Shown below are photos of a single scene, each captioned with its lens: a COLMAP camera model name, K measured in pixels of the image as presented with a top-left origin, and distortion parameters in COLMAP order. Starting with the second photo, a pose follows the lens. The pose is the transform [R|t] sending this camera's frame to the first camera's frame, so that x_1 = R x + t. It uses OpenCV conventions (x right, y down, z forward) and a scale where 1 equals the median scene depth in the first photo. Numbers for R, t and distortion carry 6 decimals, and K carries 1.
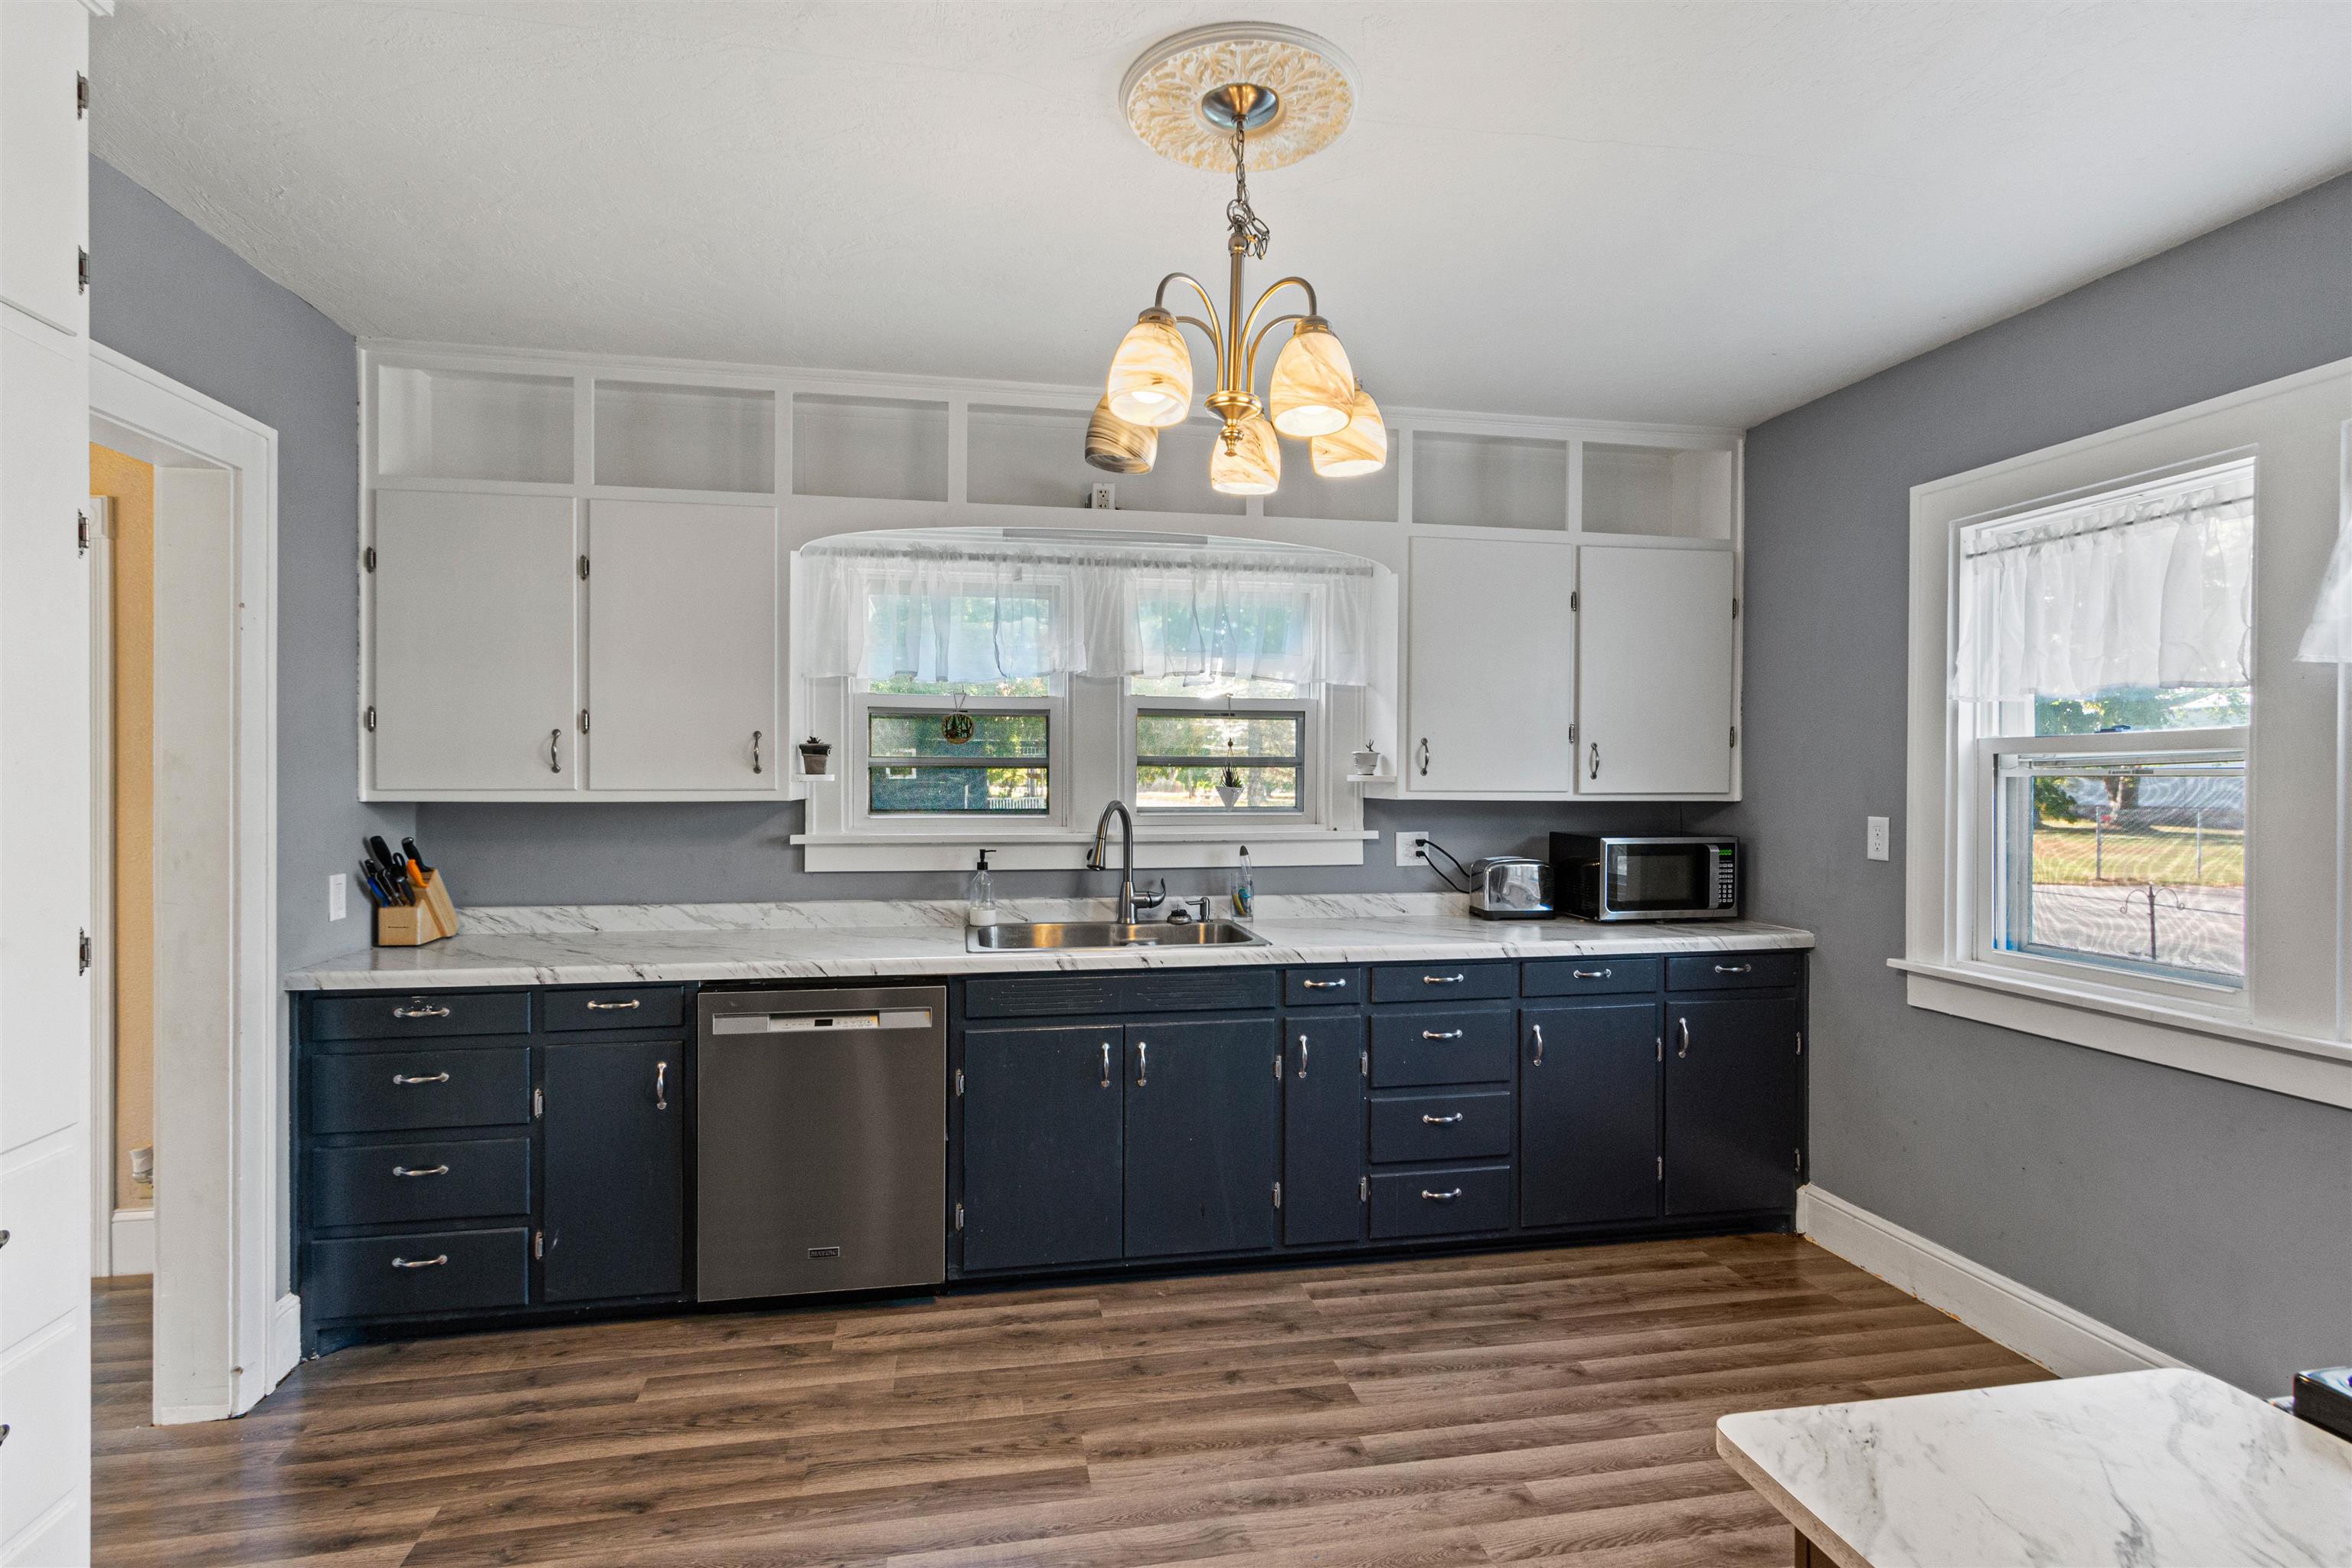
lens RADIAL K [[1184.3, 0, 1130.3], [0, 1184.3, 775.2], [0, 0, 1]] dist [0.008559, -0.000040]
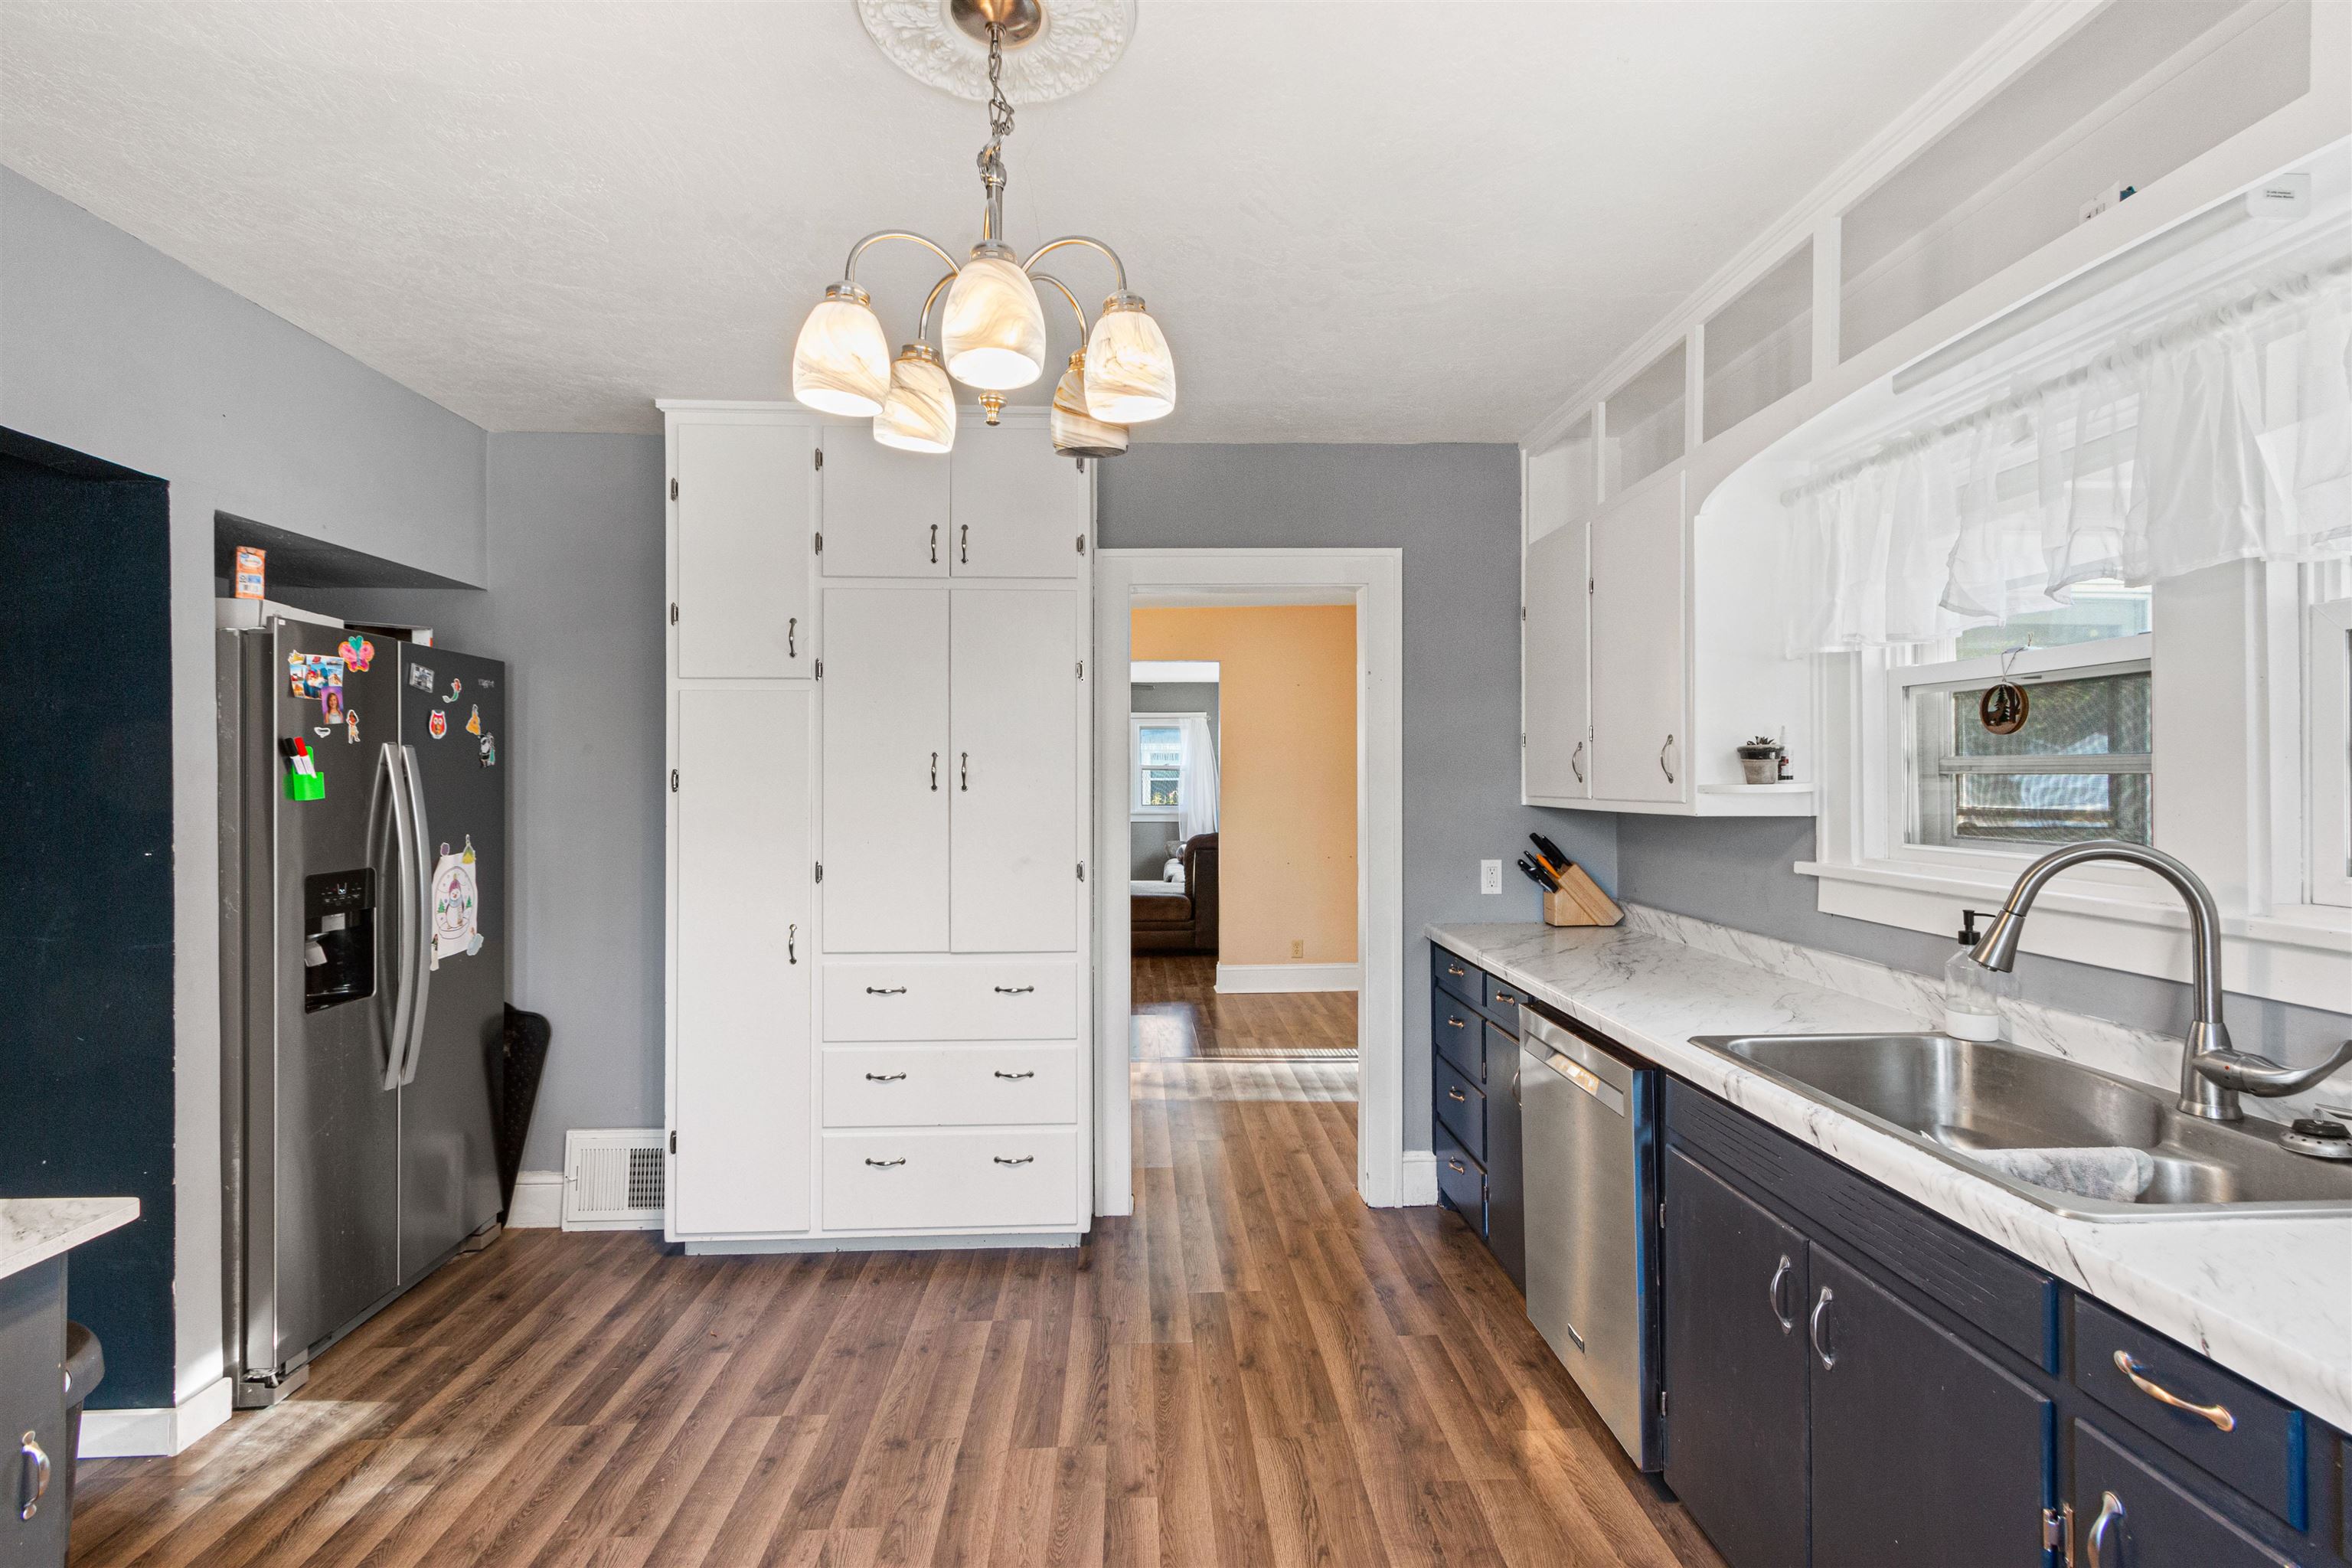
lens RADIAL K [[1032.6, 0, 1176.7], [0, 1032.6, 780.9], [0, 0, 1]] dist [-0.000237, -0.000408]
pose [[-0.100637, -0.002705, -0.994920, 0.510853], [-0.000206, 0.999996, -0.002698, -0.001427], [0.994923, -0.000066, -0.100637, 0.766034]]
